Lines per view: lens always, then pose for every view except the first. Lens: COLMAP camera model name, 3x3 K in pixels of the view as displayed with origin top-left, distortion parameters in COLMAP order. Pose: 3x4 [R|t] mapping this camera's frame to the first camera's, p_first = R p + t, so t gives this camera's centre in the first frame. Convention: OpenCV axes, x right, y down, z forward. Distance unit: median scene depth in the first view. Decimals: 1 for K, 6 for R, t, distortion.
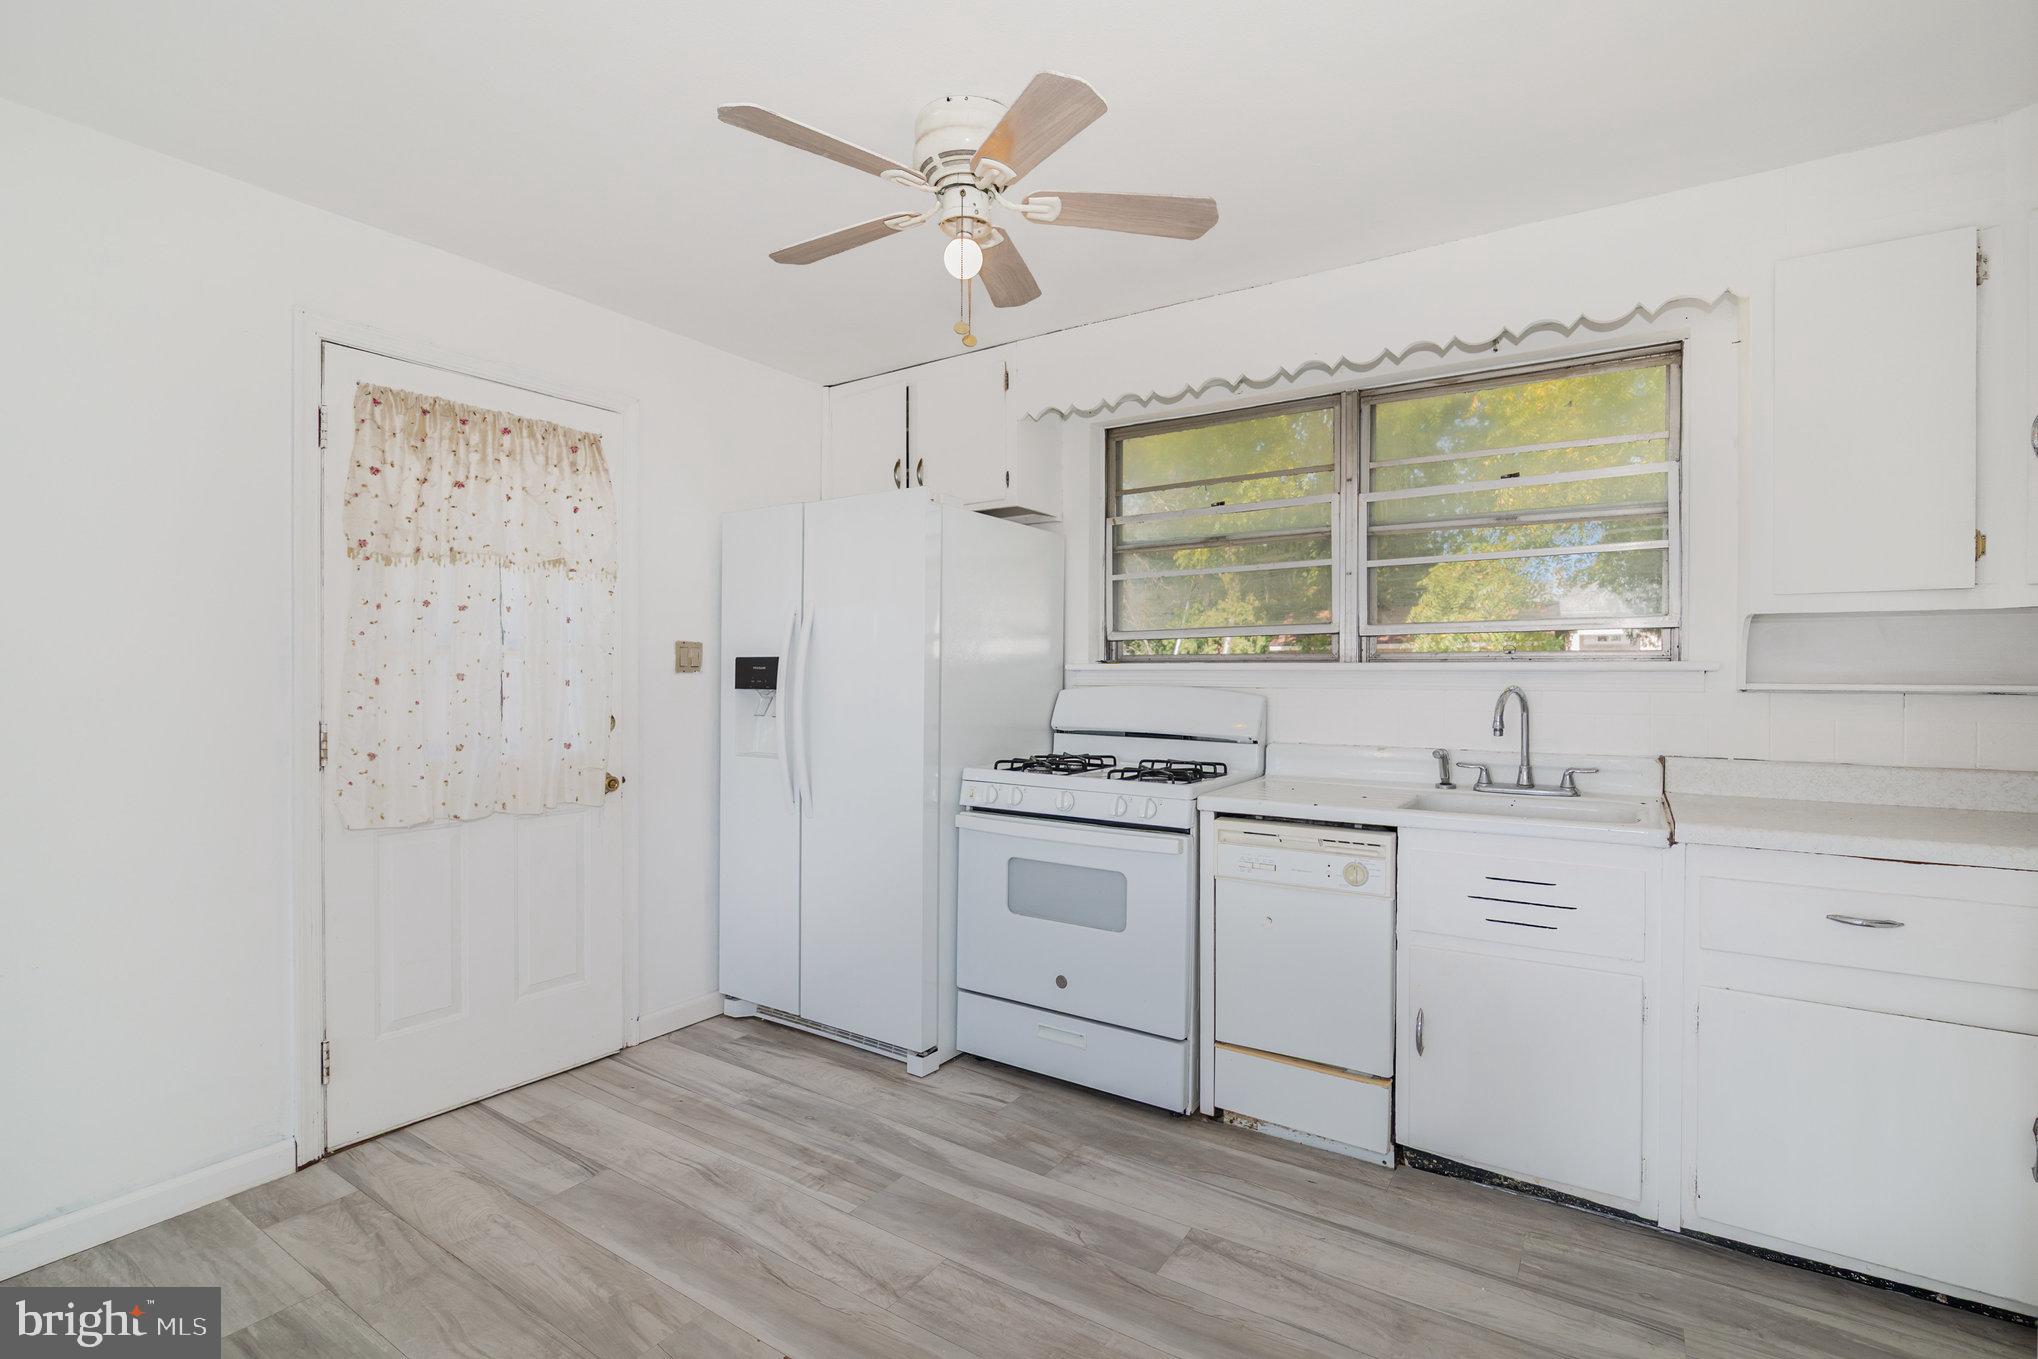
lens RADIAL K [[945.9, 0, 1019.3], [0, 945.9, 672.1], [0, 0, 1]] dist [-0.012496, 0.000400]
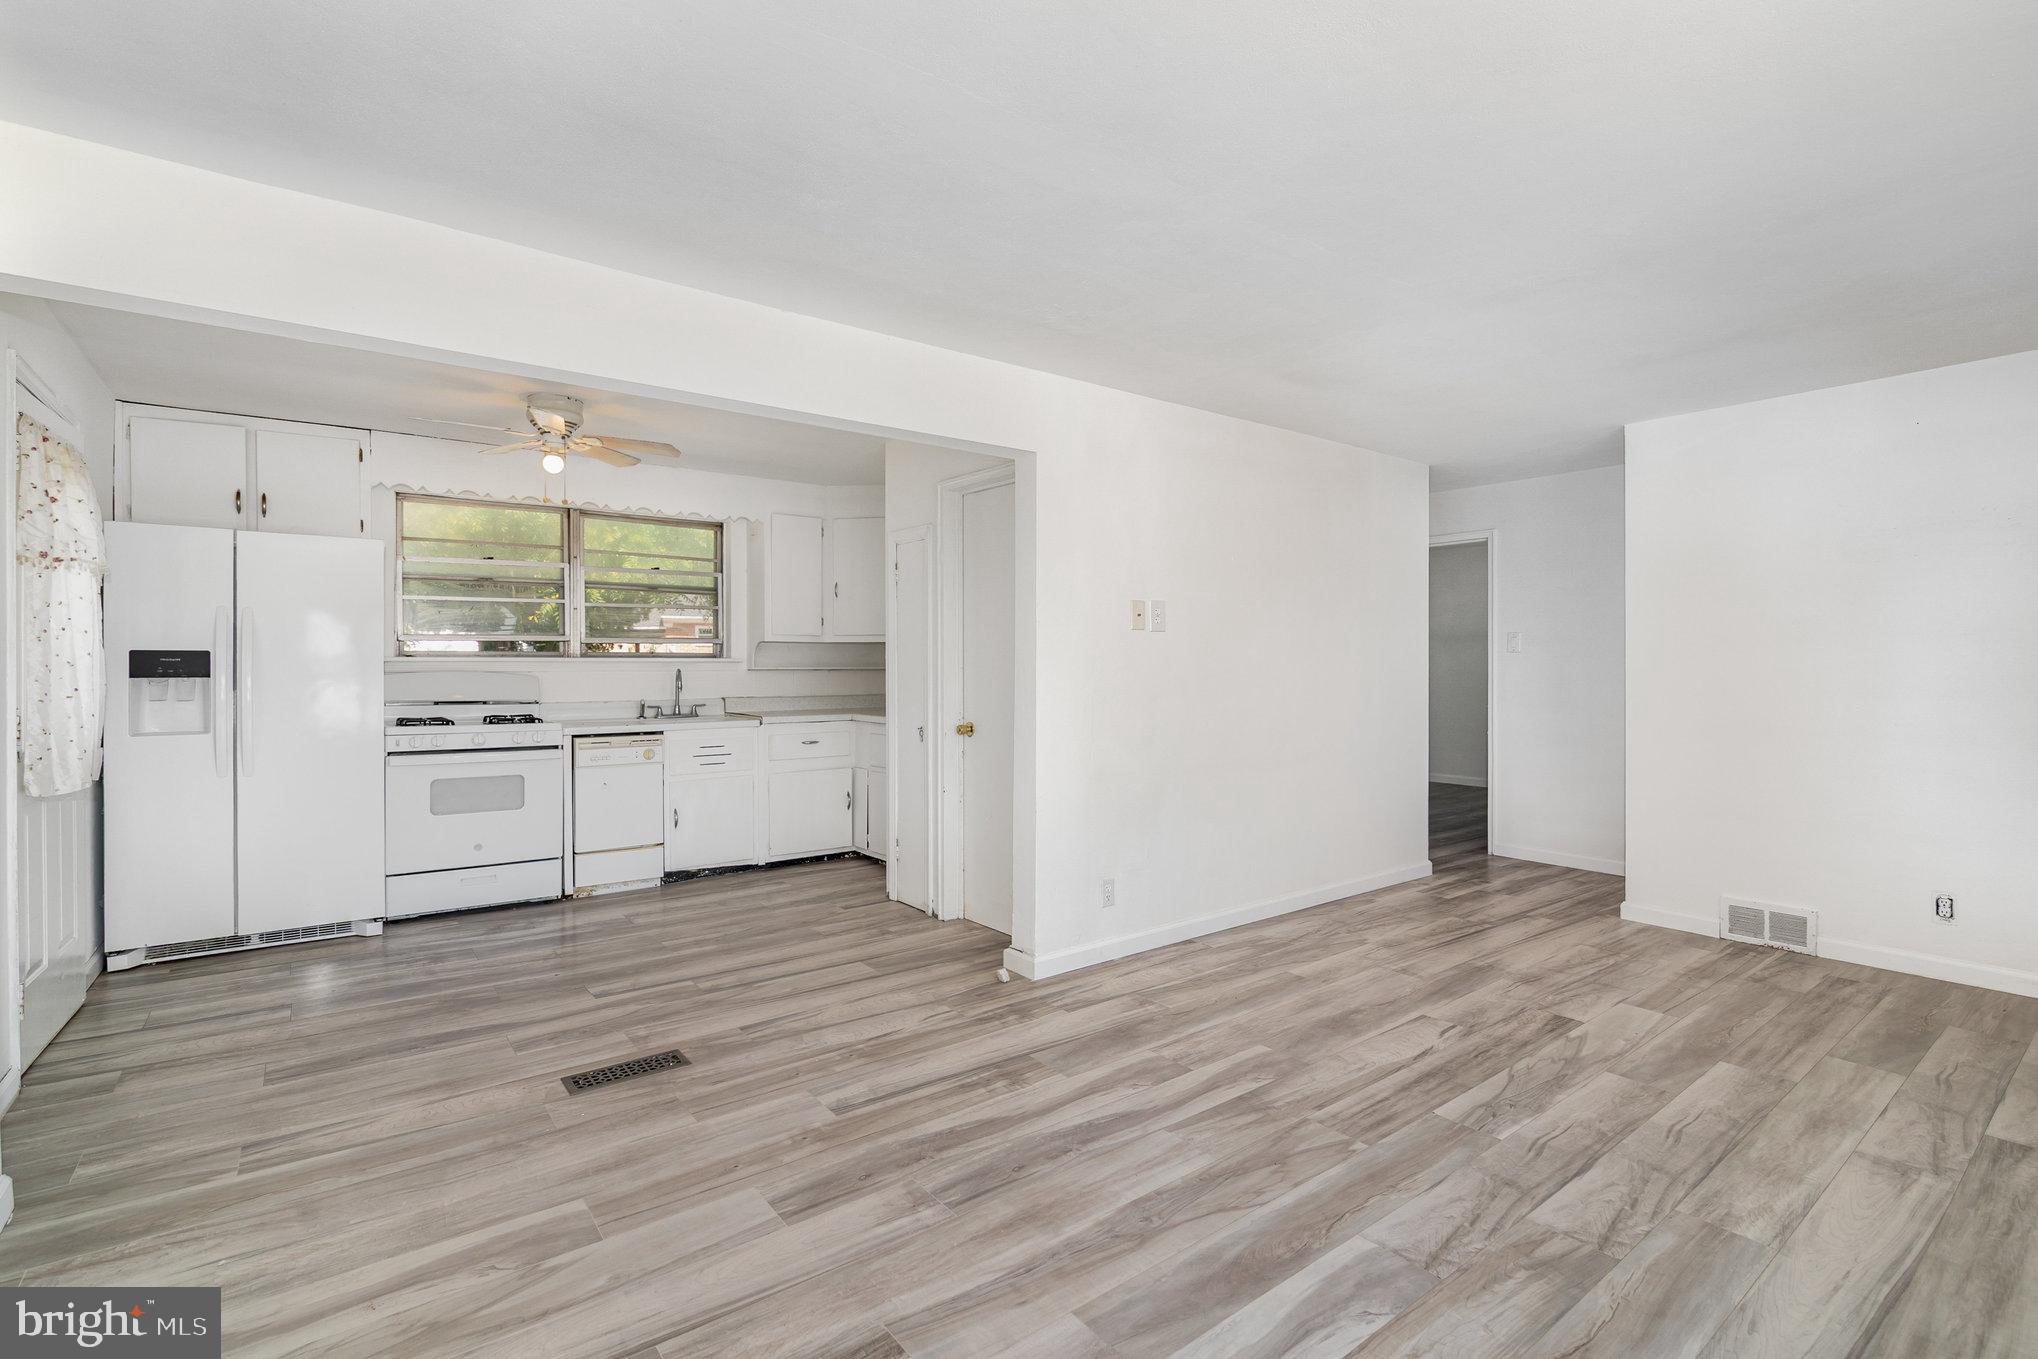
lens RADIAL K [[945.9, 0, 1019.3], [0, 945.9, 672.1], [0, 0, 1]] dist [-0.012496, 0.000400]
pose [[0.328816, -0.007461, 0.944364, -1.313795], [0.004906, 0.999969, 0.006192, 0.012066], [-0.944381, 0.002597, 0.328843, -0.494007]]
